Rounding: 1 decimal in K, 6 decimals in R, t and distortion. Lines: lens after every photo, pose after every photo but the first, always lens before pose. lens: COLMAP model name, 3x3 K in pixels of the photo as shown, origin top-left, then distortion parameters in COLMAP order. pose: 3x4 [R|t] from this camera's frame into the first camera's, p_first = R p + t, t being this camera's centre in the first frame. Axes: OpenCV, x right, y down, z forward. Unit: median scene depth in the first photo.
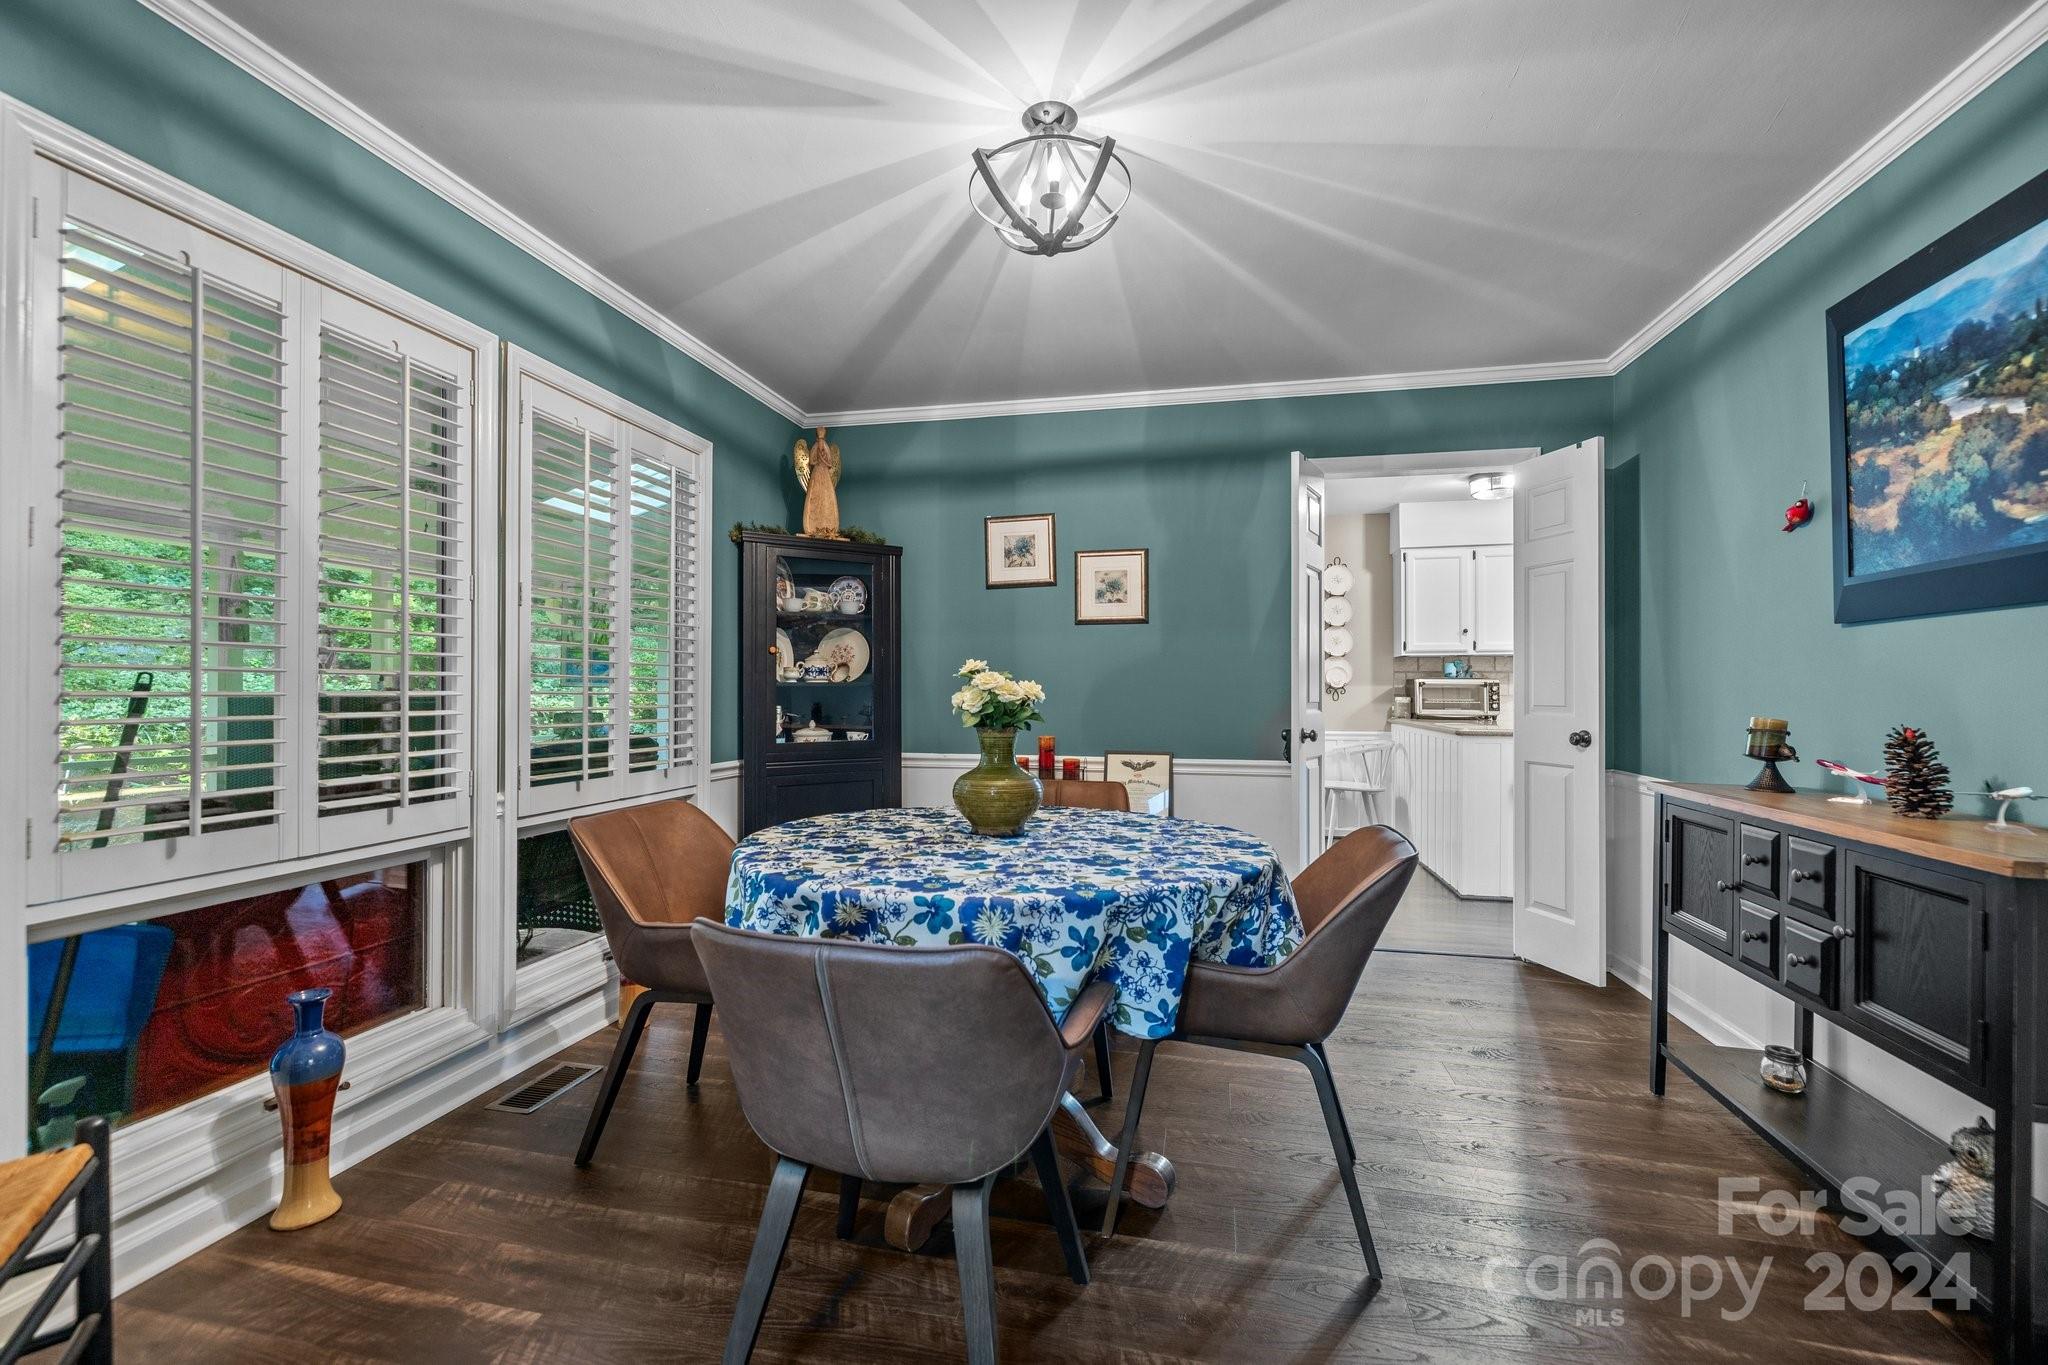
lens RADIAL K [[863.5, 0, 1015.7], [0, 863.5, 681.0], [0, 0, 1]] dist [-0.000922, -0.000996]
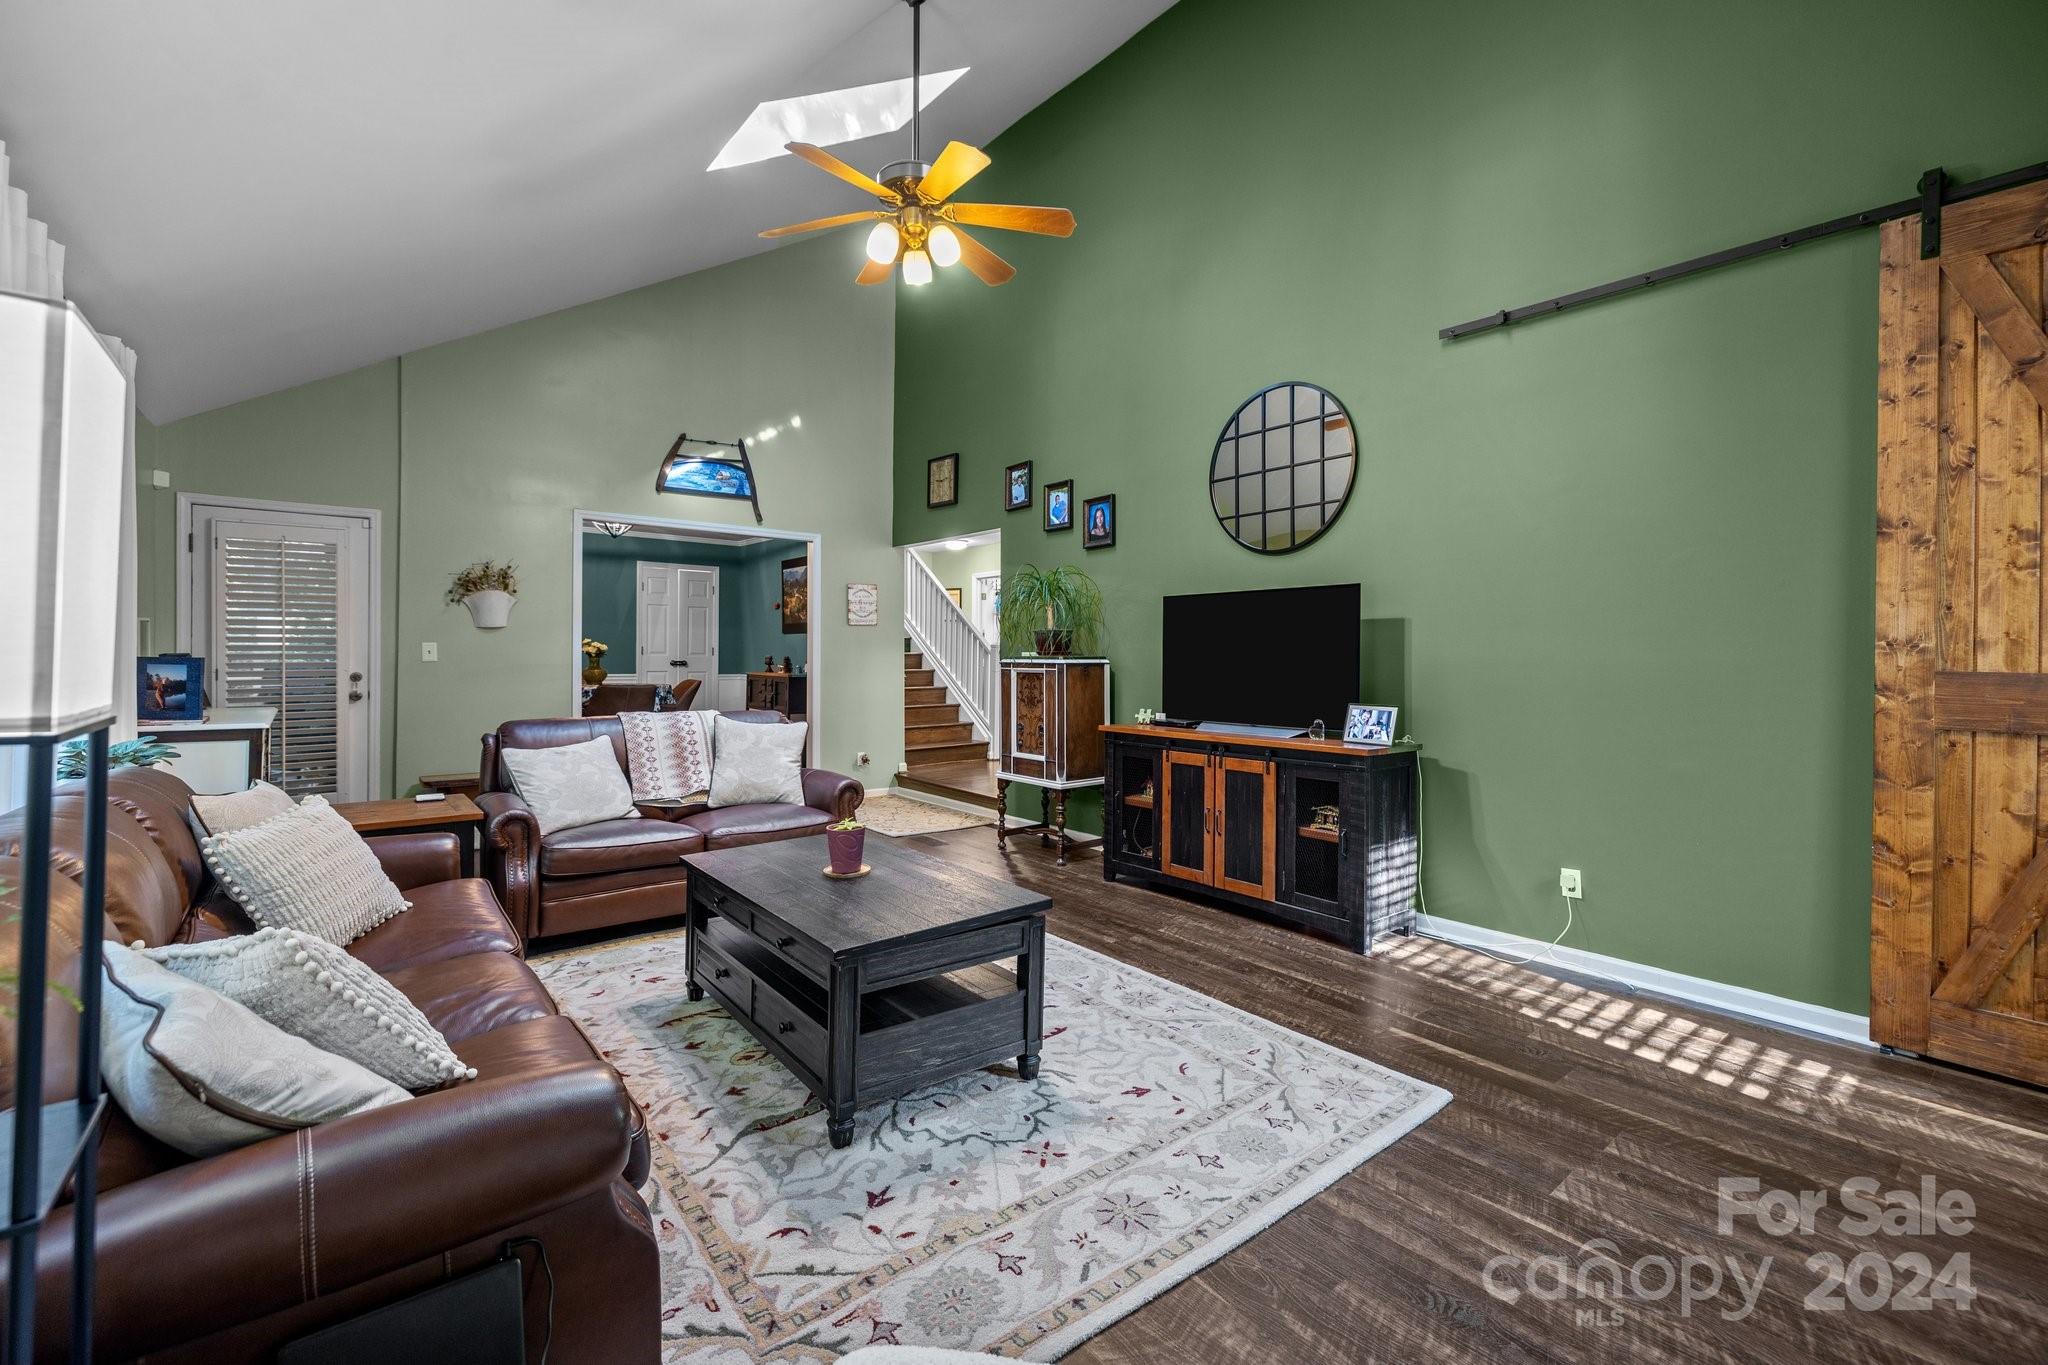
lens RADIAL K [[866.3, 0, 1021.2], [0, 866.3, 657.1], [0, 0, 1]] dist [-0.000955, -0.000155]
pose [[0.618322, 0.001103, 0.785924, -0.993293], [-0.016475, 0.999797, 0.011559, -0.010282], [-0.785752, -0.020096, 0.618215, -1.516445]]
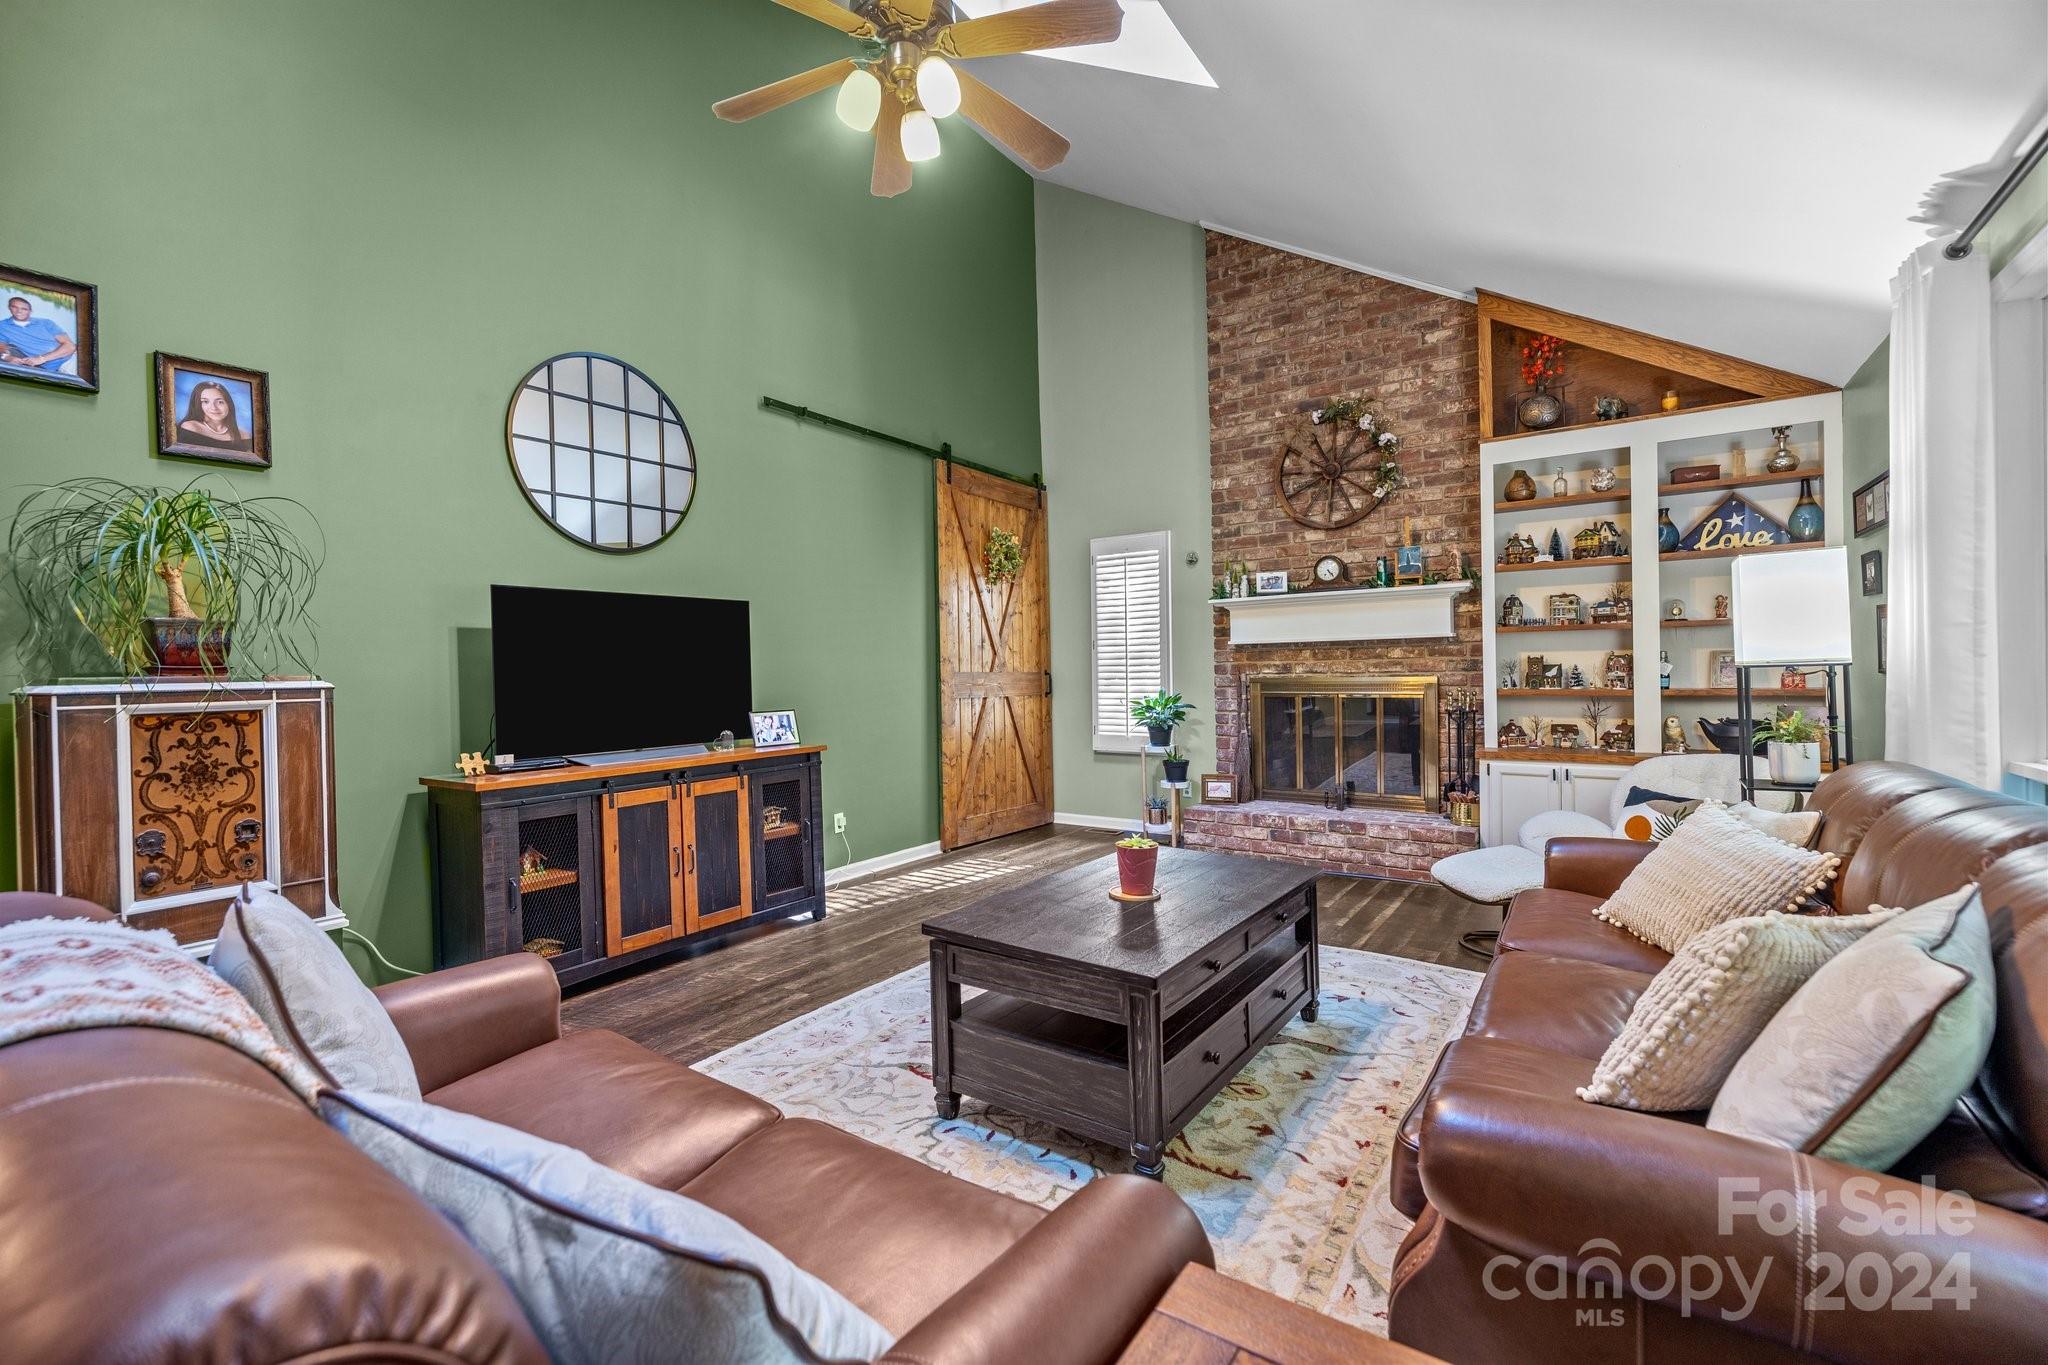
lens RADIAL K [[863.5, 0, 1015.7], [0, 863.5, 681.0], [0, 0, 1]] dist [-0.000922, -0.000996]
pose [[-0.925564, 0.014515, 0.378314, -0.671953], [0.014557, 0.999890, -0.002749, 0.018996], [-0.378312, 0.002962, -0.925673, -0.281156]]
